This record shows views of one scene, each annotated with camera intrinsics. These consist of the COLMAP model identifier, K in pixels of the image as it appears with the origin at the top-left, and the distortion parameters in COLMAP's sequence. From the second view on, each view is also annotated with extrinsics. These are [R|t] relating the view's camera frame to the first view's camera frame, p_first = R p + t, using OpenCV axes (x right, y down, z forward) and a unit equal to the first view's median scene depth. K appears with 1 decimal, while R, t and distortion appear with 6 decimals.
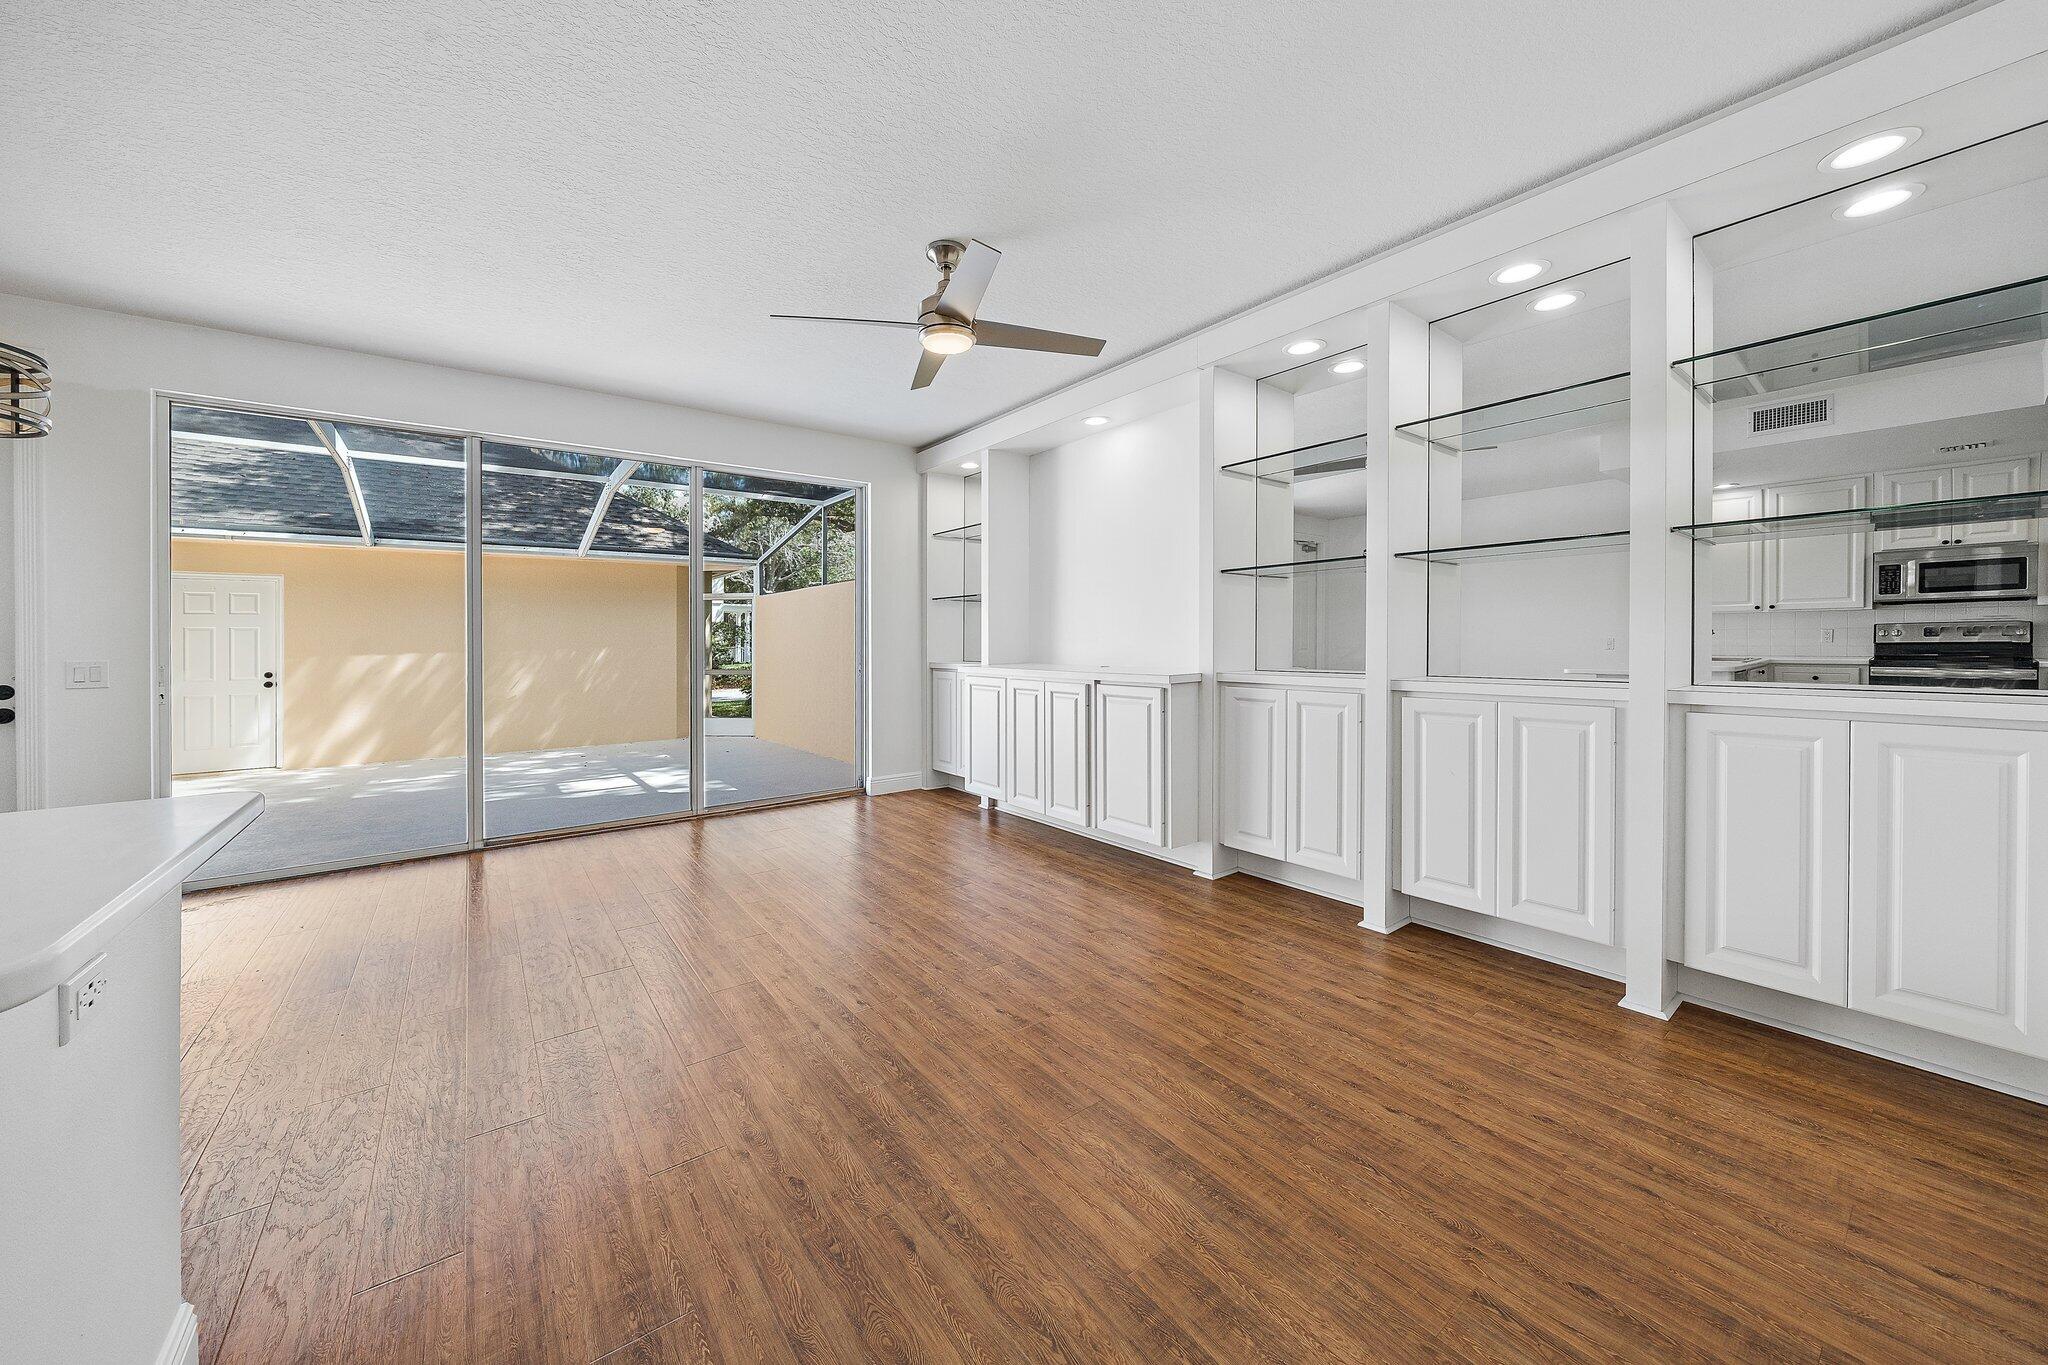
lens RADIAL K [[735.4, 0, 1019.1], [0, 735.4, 645.1], [0, 0, 1]] dist [-0.001701, -0.000205]
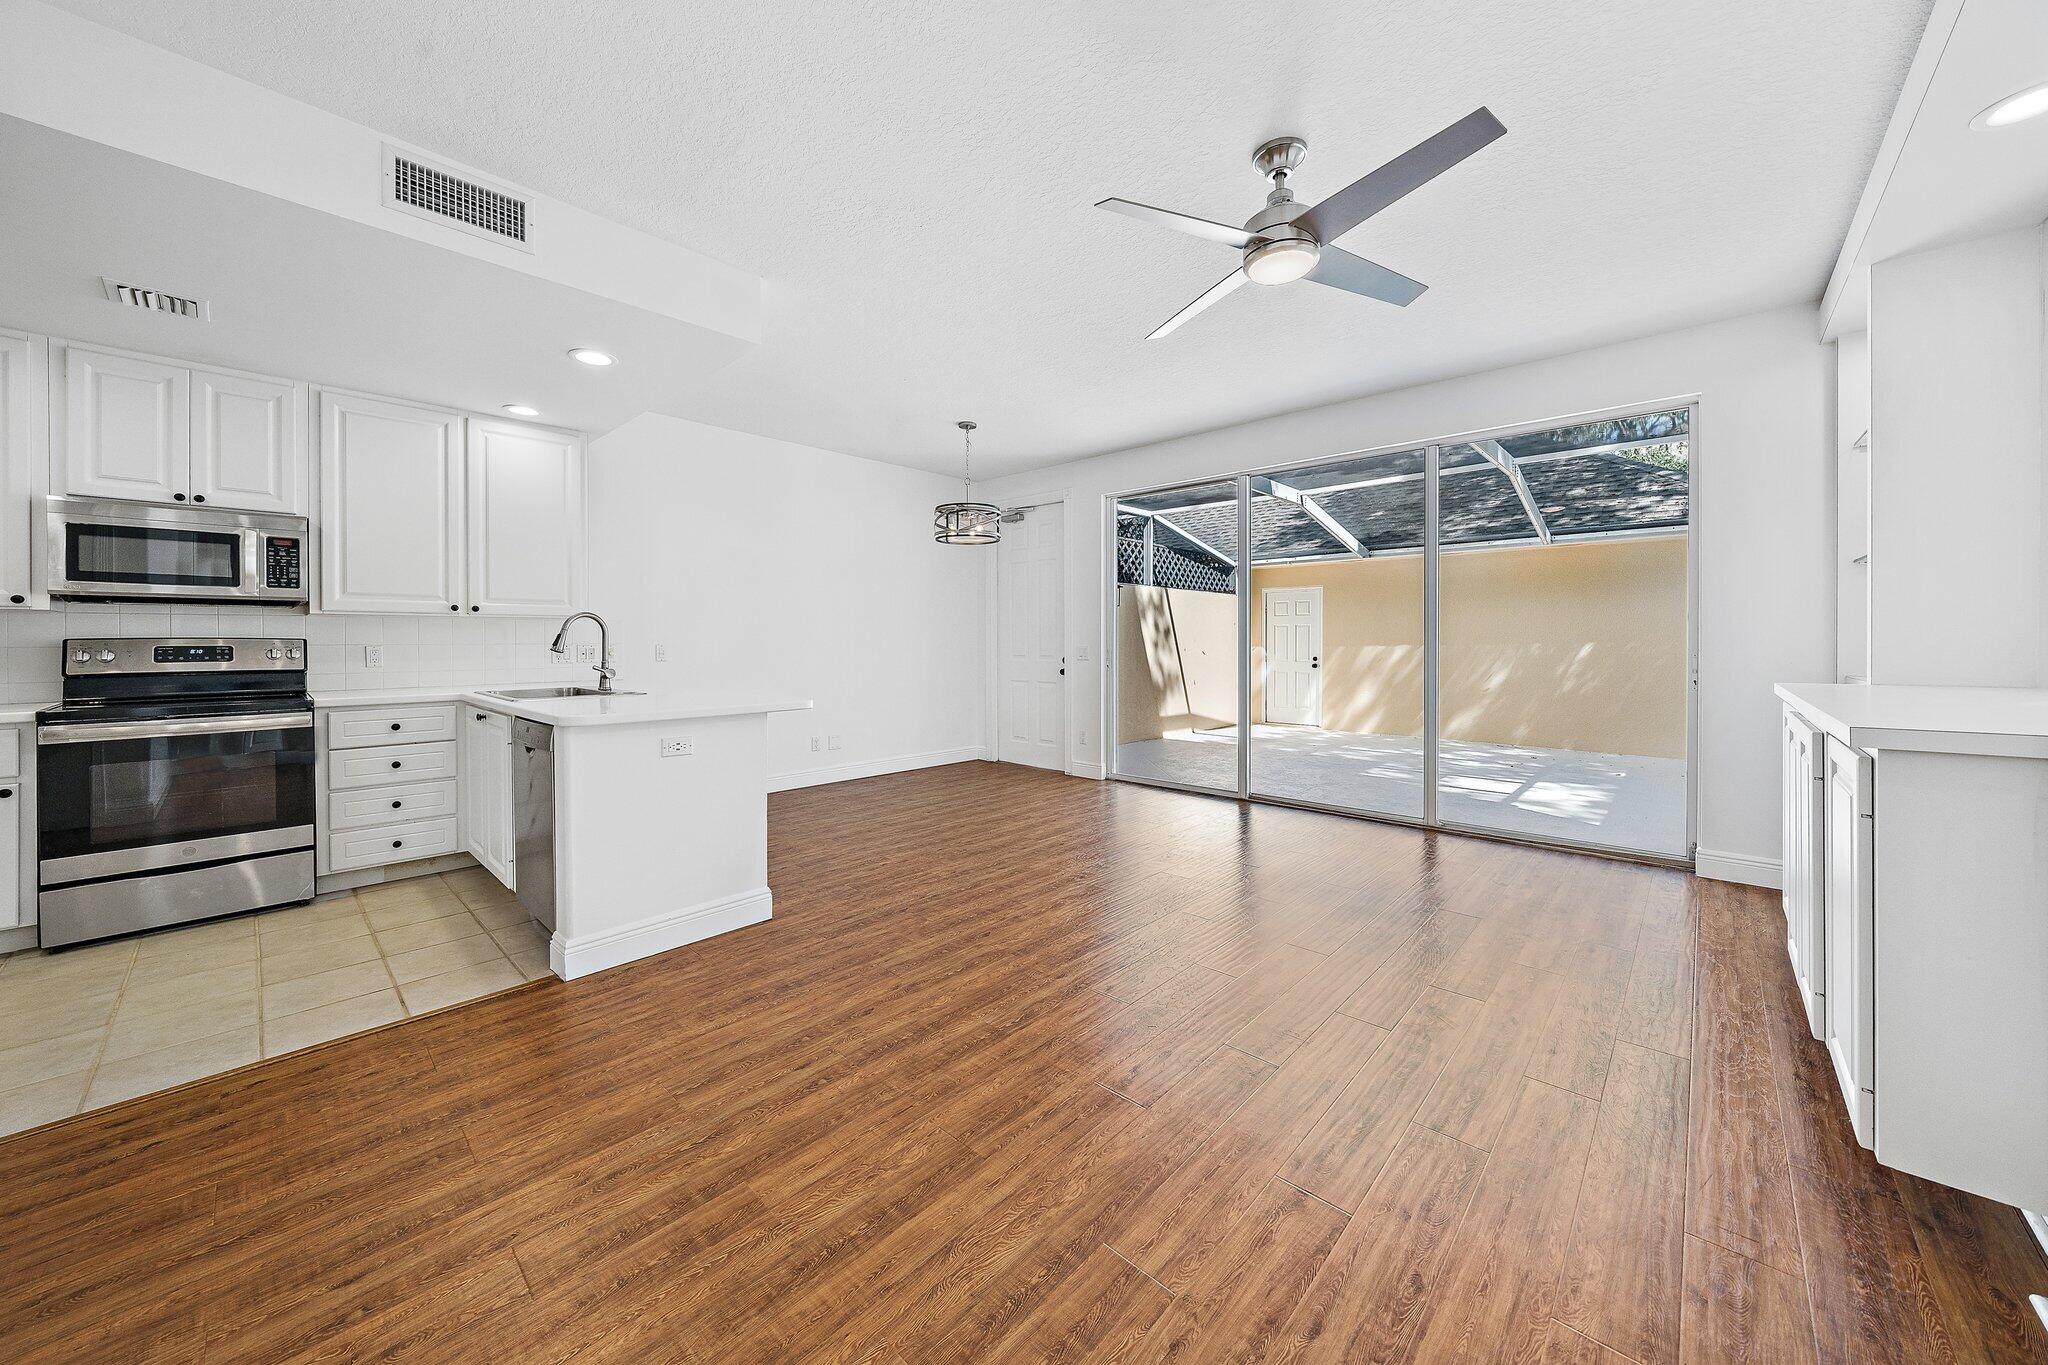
lens RADIAL K [[725.6, 0, 1011.8], [0, 725.6, 642.4], [0, 0, 1]] dist [-0.010899, 0.002003]
pose [[0.156166, 0.010915, -0.987671, 0.462157], [-0.003695, 0.999938, 0.010467, -0.005813], [0.987724, 0.002014, 0.156196, 0.426880]]
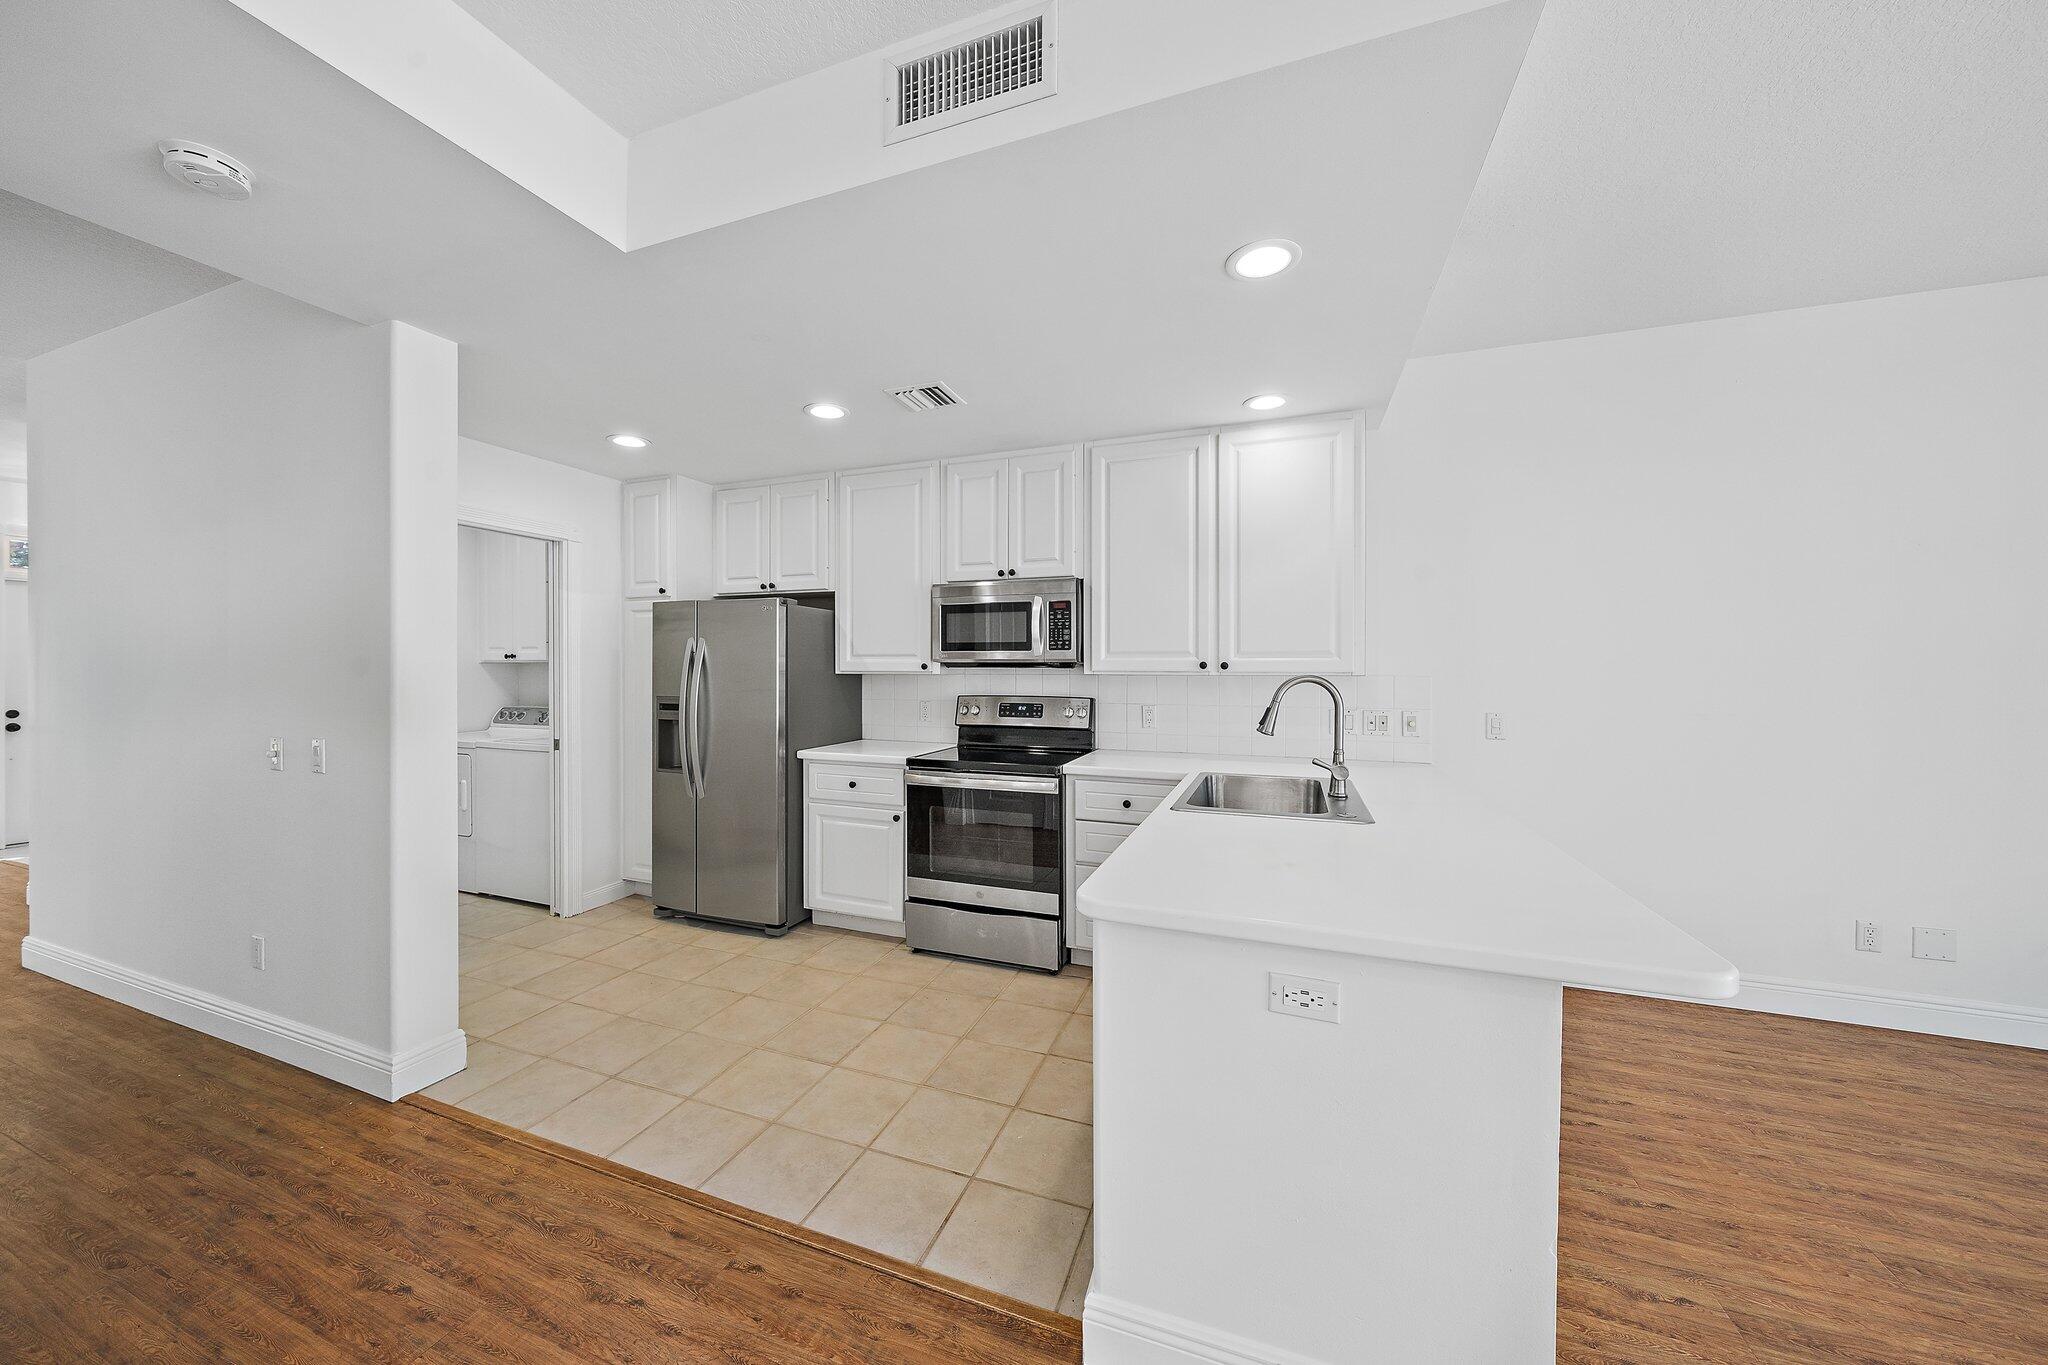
lens RADIAL K [[721.9, 0, 1008.7], [0, 721.9, 669.0], [0, 0, 1]] dist [-0.000207, -0.000052]
pose [[-0.853033, 0.008461, -0.521788, -0.005221], [0.003013, 0.999932, 0.011288, -0.045168], [0.521848, 0.008057, -0.853001, 0.419241]]
